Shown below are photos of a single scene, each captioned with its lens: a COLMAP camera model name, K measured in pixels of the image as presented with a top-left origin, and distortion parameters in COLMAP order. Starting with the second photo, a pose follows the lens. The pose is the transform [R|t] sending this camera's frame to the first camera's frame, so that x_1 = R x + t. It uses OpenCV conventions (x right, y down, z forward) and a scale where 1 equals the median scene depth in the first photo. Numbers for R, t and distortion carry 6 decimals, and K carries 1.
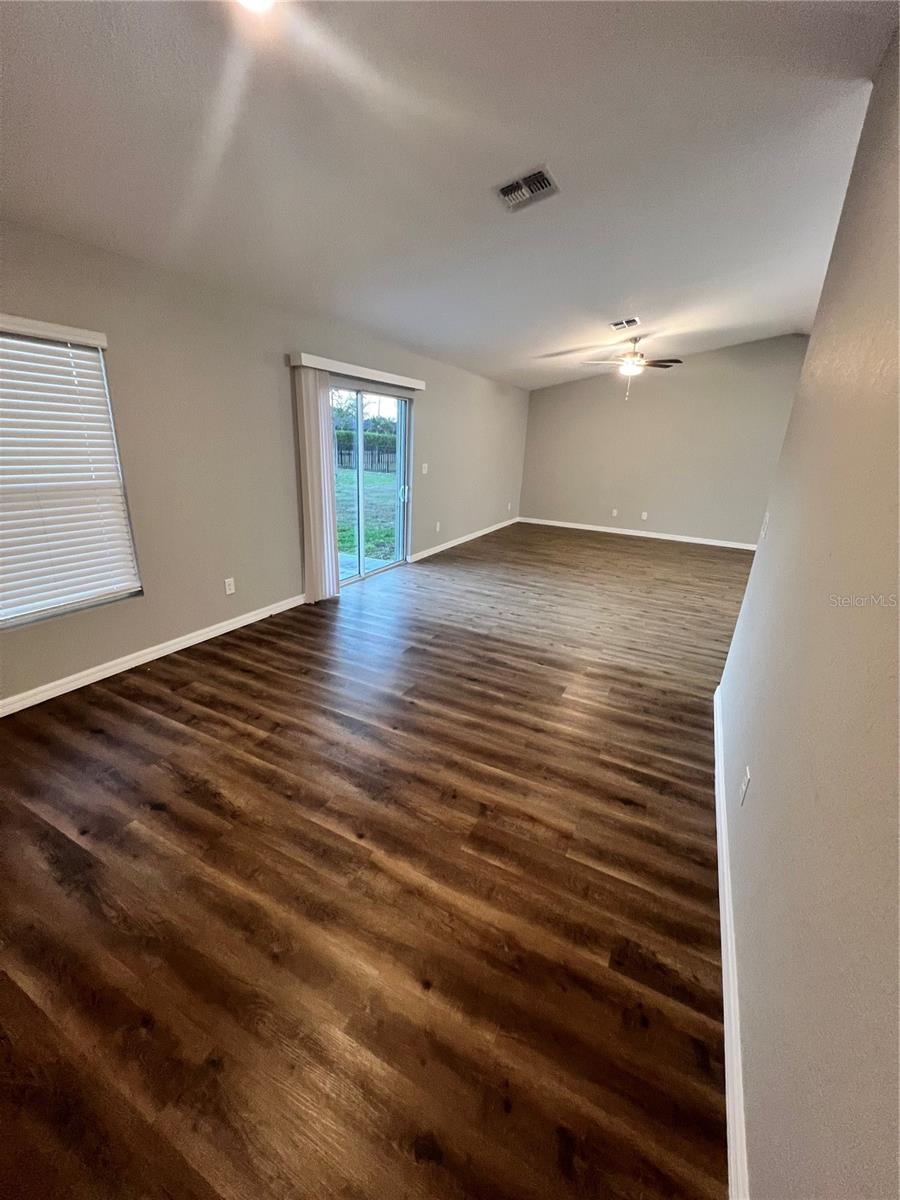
lens RADIAL K [[483.8, 0, 459.9], [0, 483.8, 596.1], [0, 0, 1]] dist [0.000832, 0.000459]
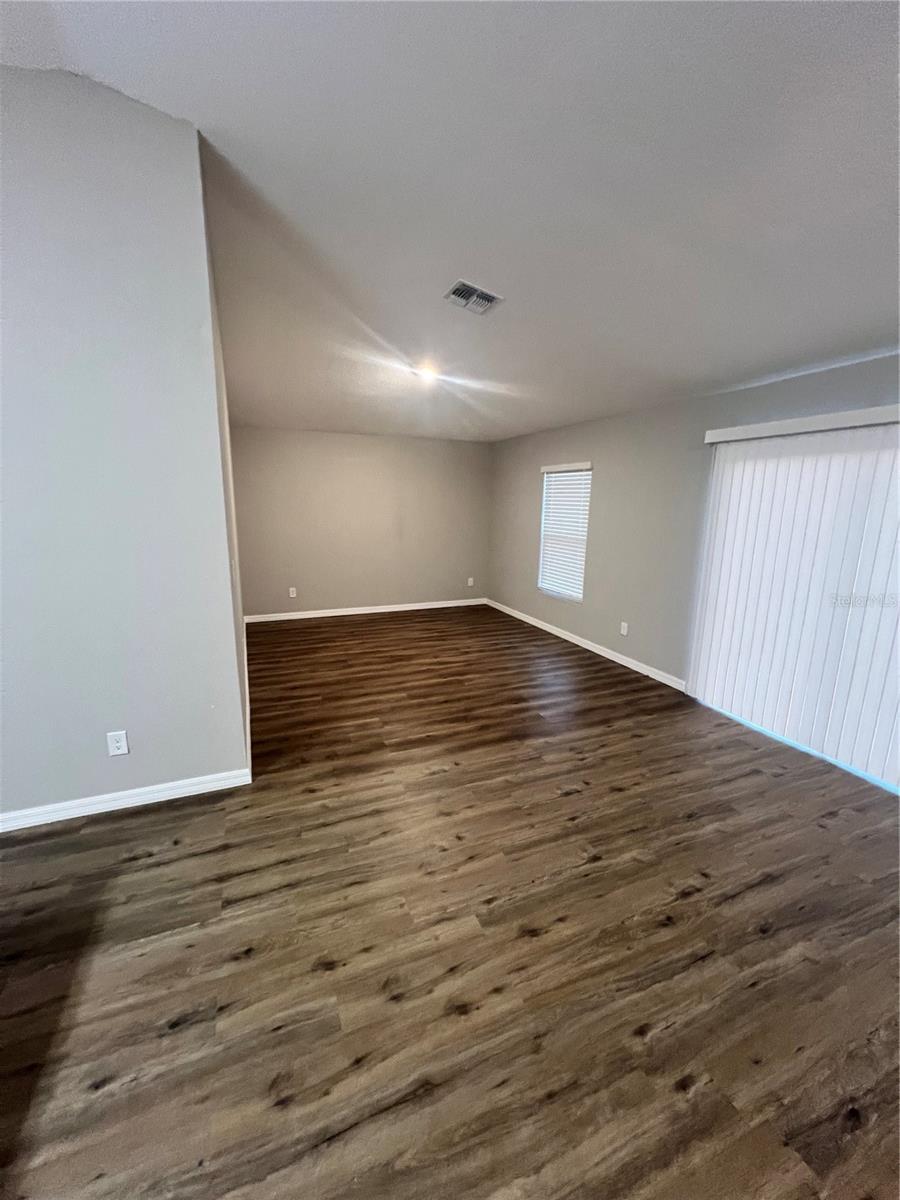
lens RADIAL K [[480.0, 0, 443.1], [0, 480.0, 601.4], [0, 0, 1]] dist [0.000301, 0.000797]
pose [[-0.660249, 0.103353, -0.743902, 0.853142], [-0.273533, 0.889368, 0.366338, -0.461948], [0.699465, 0.445356, -0.558934, 1.486283]]
